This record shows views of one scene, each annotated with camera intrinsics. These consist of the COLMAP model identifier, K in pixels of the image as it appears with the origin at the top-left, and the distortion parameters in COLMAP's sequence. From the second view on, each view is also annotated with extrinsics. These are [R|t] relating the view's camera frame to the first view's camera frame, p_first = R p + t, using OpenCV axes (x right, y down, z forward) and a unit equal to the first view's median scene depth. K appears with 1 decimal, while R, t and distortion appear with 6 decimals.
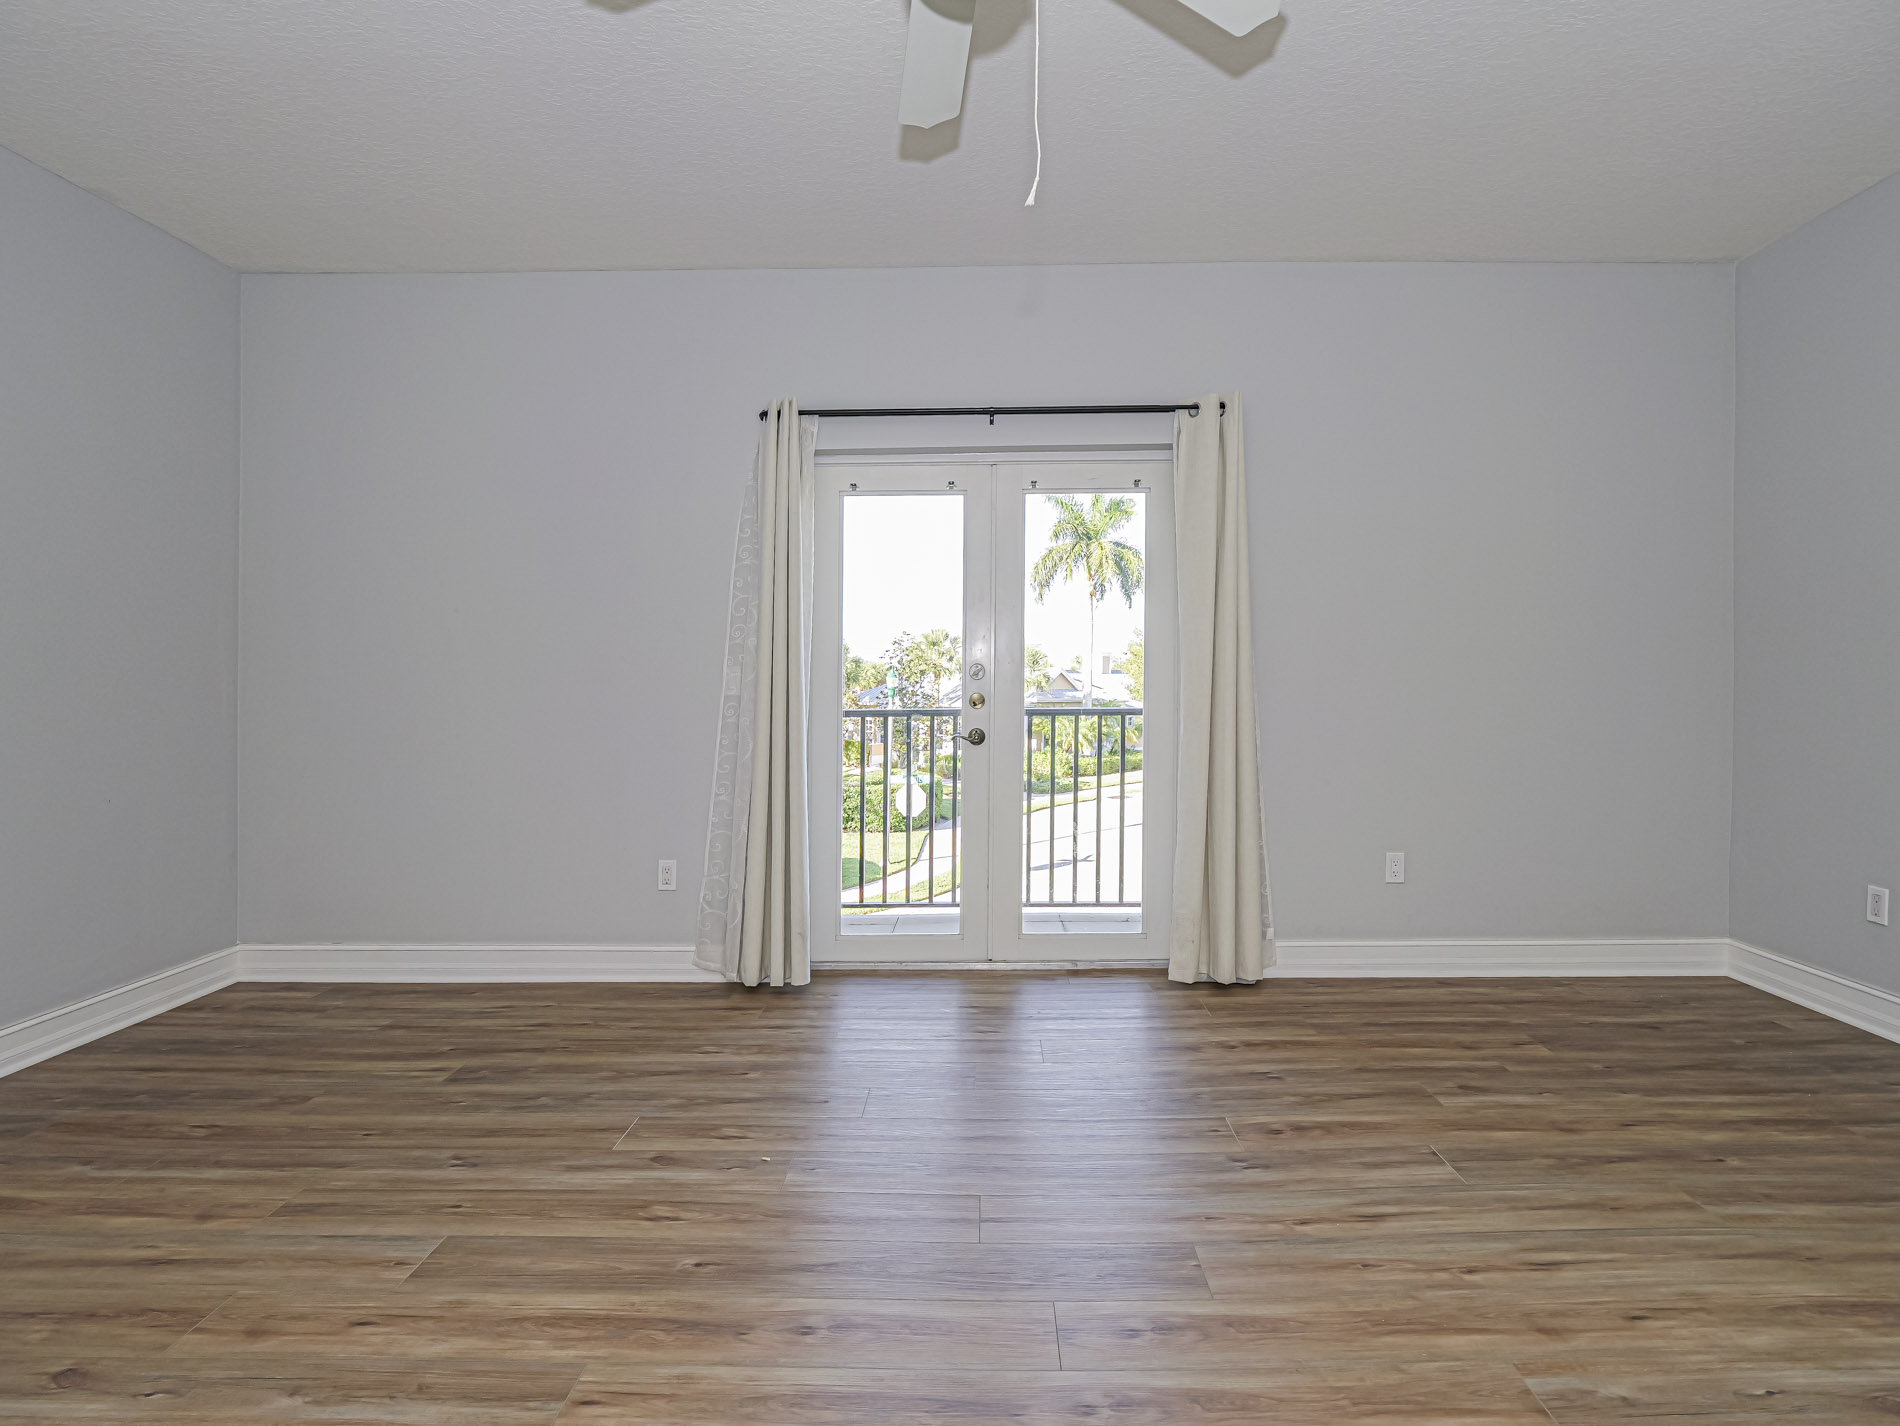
lens RADIAL K [[954.8, 0, 971.5], [0, 954.8, 687.5], [0, 0, 1]] dist [-0.018188, 0.001603]
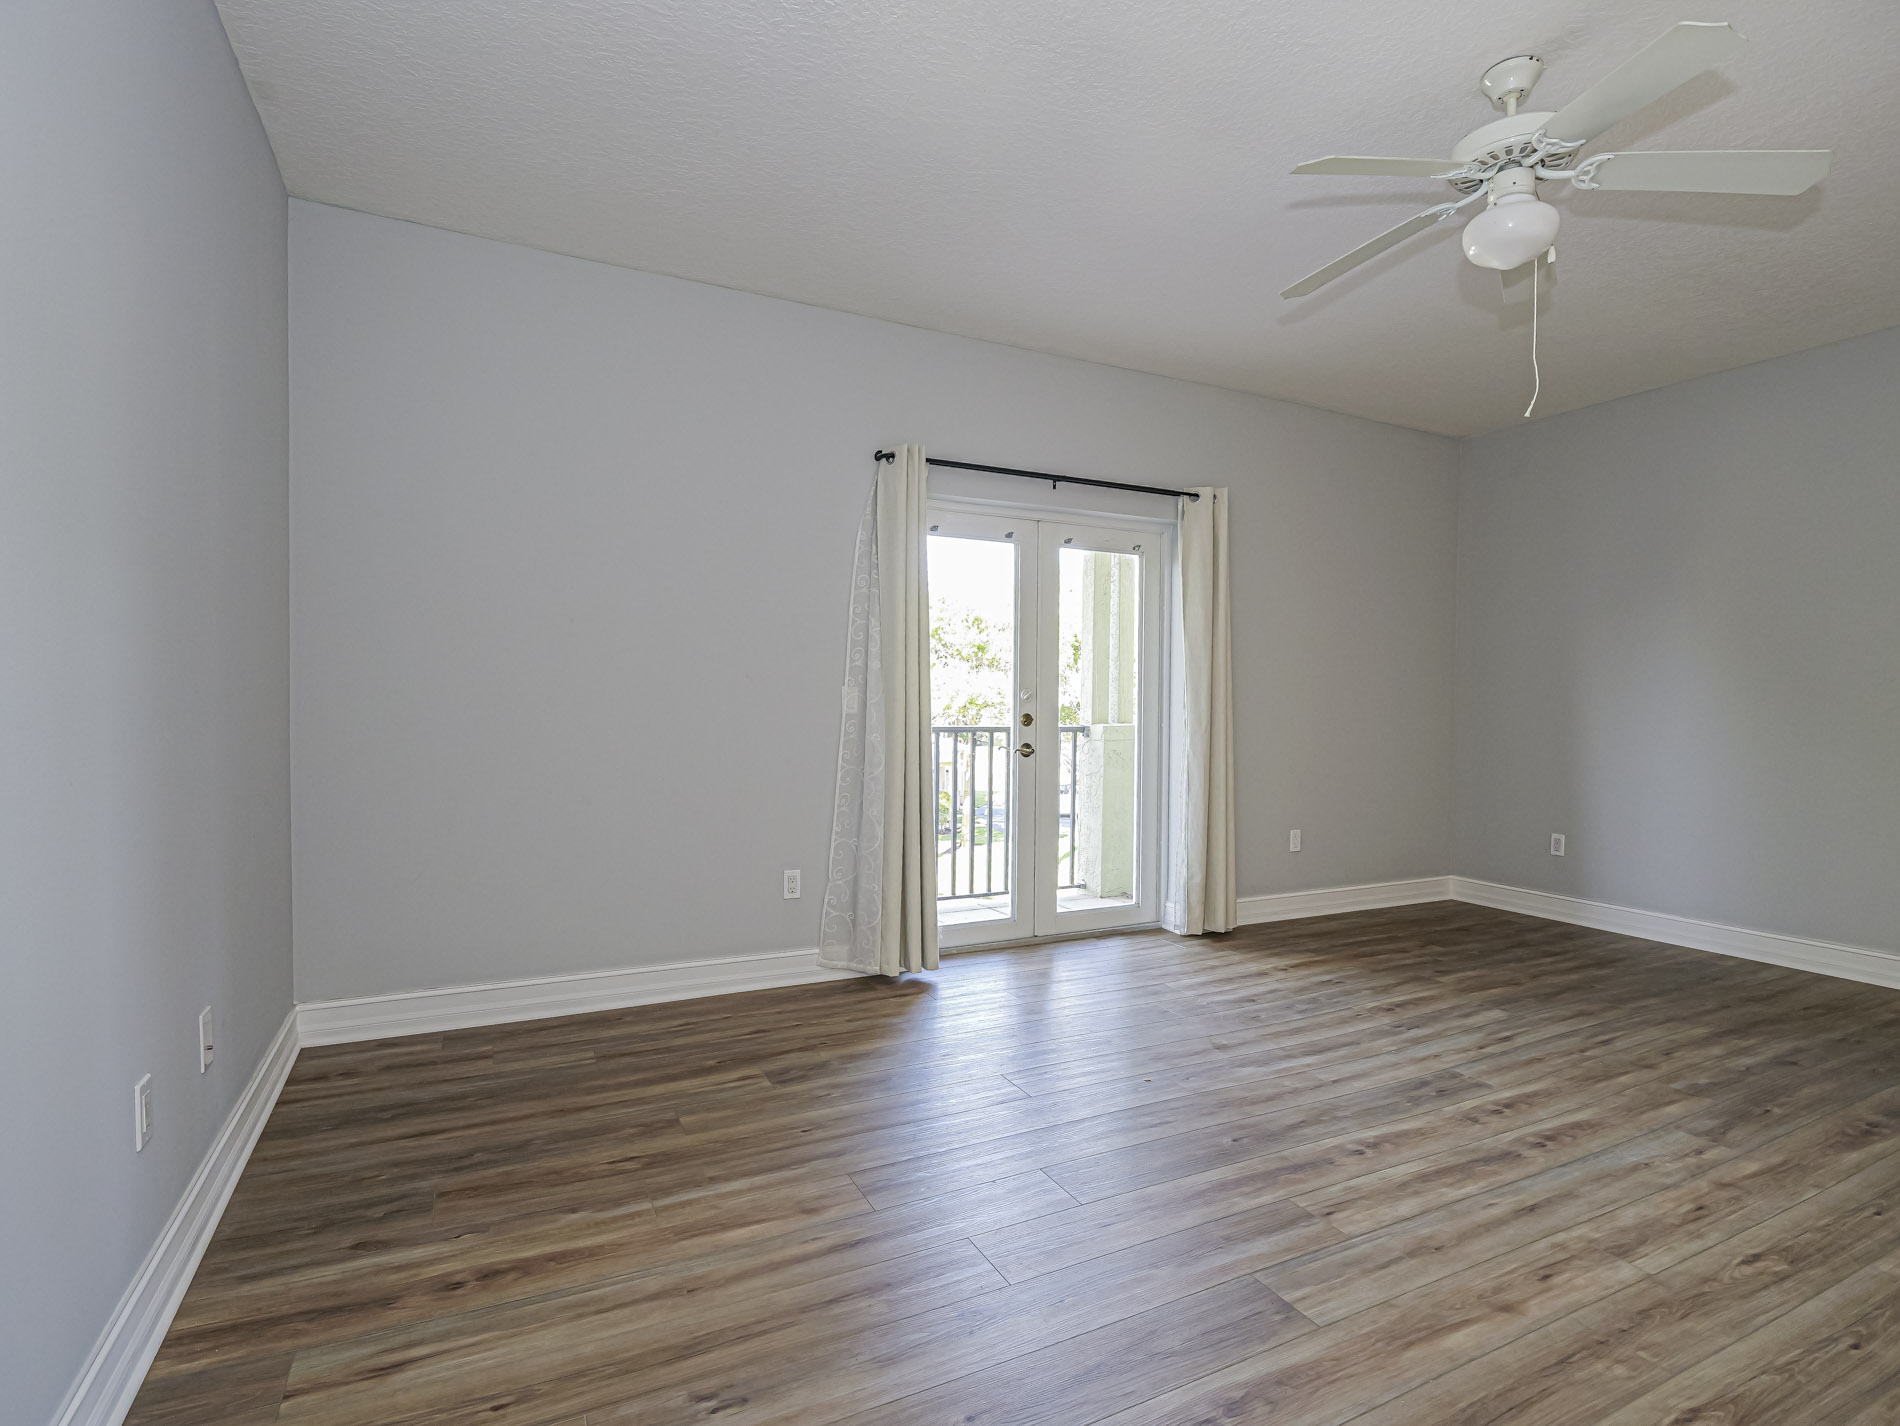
lens RADIAL K [[933.8, 0, 946.9], [0, 933.8, 727.7], [0, 0, 1]] dist [-0.016414, 0.001483]
pose [[0.891045, 0.003732, 0.453900, -0.832049], [-0.014292, 0.999701, 0.019836, 0.002780], [-0.453691, -0.024162, 0.890832, 0.016439]]
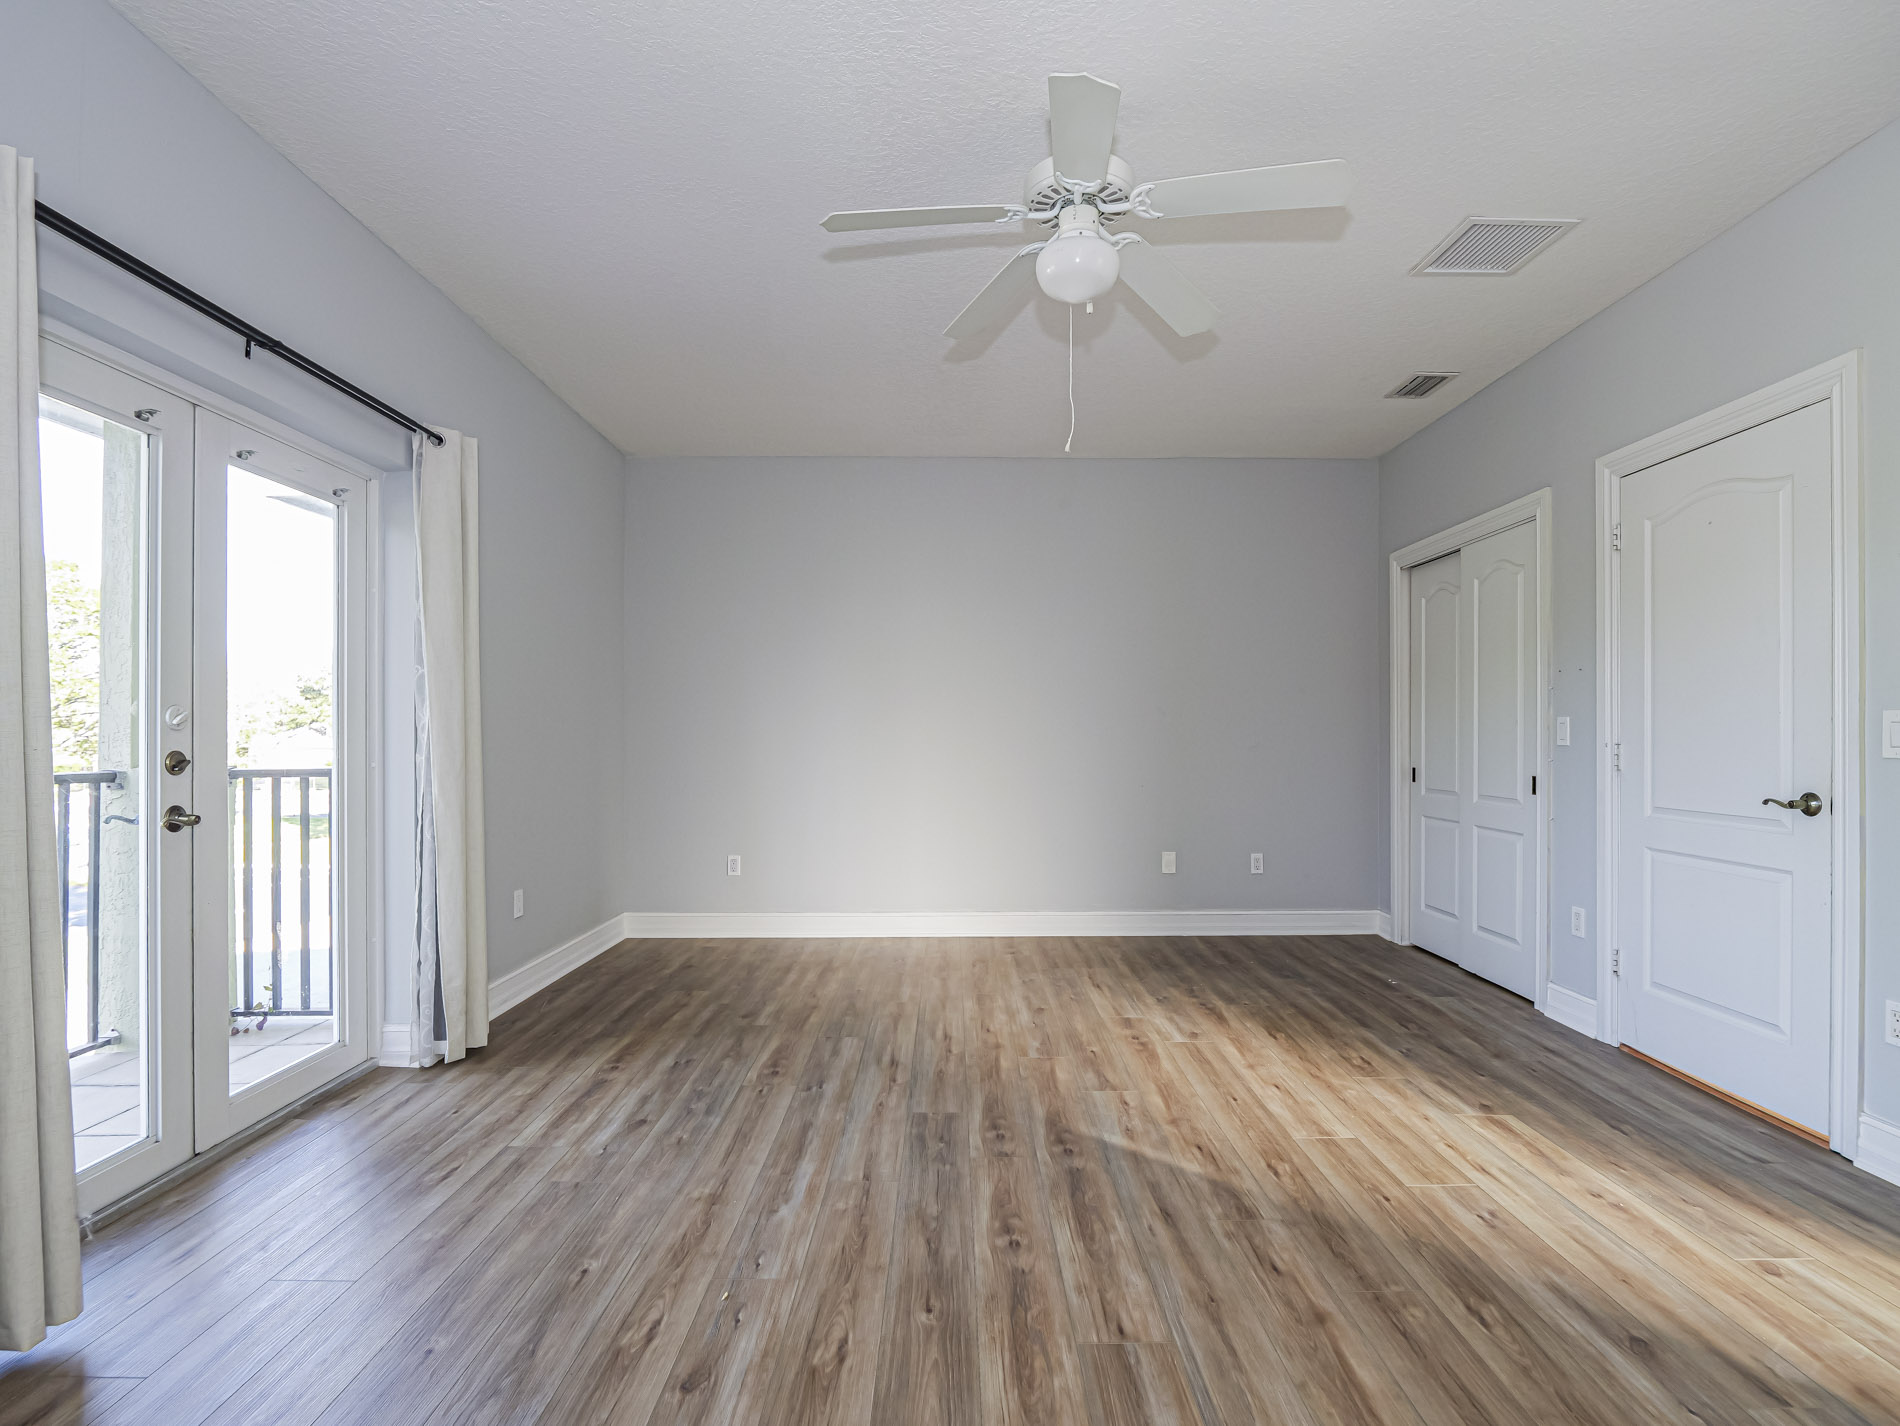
lens RADIAL K [[933.8, 0, 946.9], [0, 933.8, 727.7], [0, 0, 1]] dist [-0.016414, 0.001483]
pose [[-0.009220, 0.014720, 0.999849, -0.853420], [0.005491, 0.999877, -0.014670, 0.002591], [-0.999942, 0.005355, -0.009300, 0.655315]]
